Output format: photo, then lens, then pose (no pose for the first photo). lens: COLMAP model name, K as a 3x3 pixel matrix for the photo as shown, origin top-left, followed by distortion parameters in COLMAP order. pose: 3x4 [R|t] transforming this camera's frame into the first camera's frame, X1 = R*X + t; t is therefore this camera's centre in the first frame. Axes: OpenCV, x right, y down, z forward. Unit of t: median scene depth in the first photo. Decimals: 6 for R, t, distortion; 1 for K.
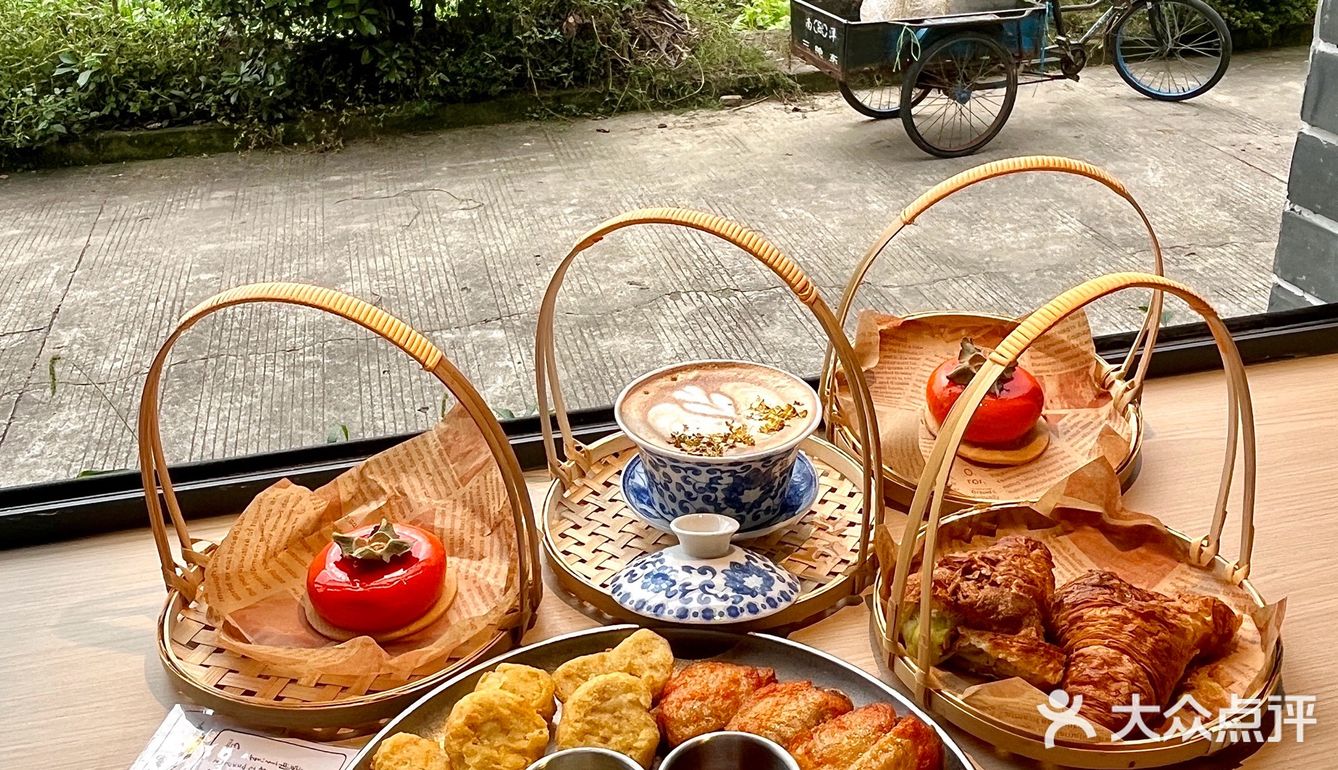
lens RADIAL K [[1025.1, 0, 669.0], [0, 1025.1, 385.0], [0, 0, 1]] dist [0.000418, -0.000143]
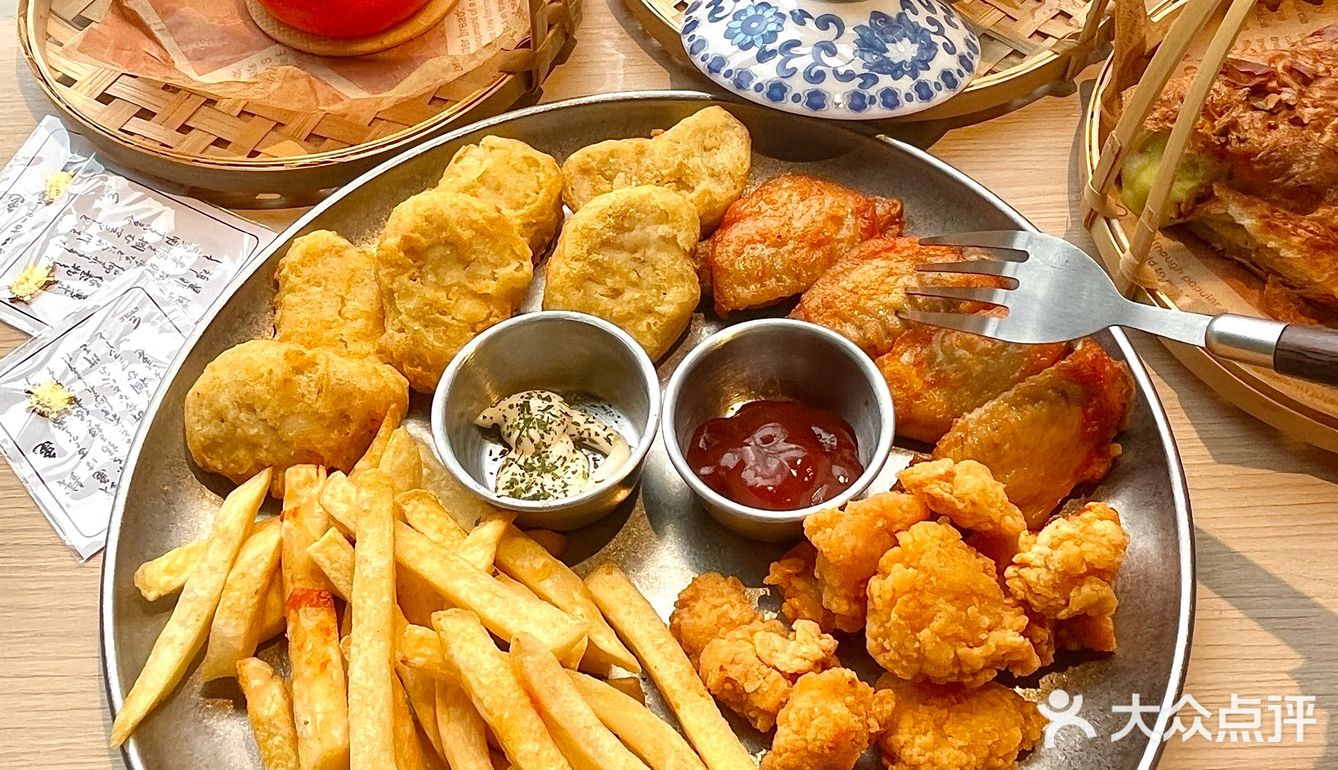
lens RADIAL K [[1350.5, 0, 669.0], [0, 1350.5, 385.0], [0, 0, 1]] dist [-0.008437, 0.012572]
pose [[0.986235, 0.147738, -0.074251, 0.038166], [-0.092296, 0.864475, 0.494130, -0.027311], [0.137190, -0.480475, 0.866212, 0.198458]]
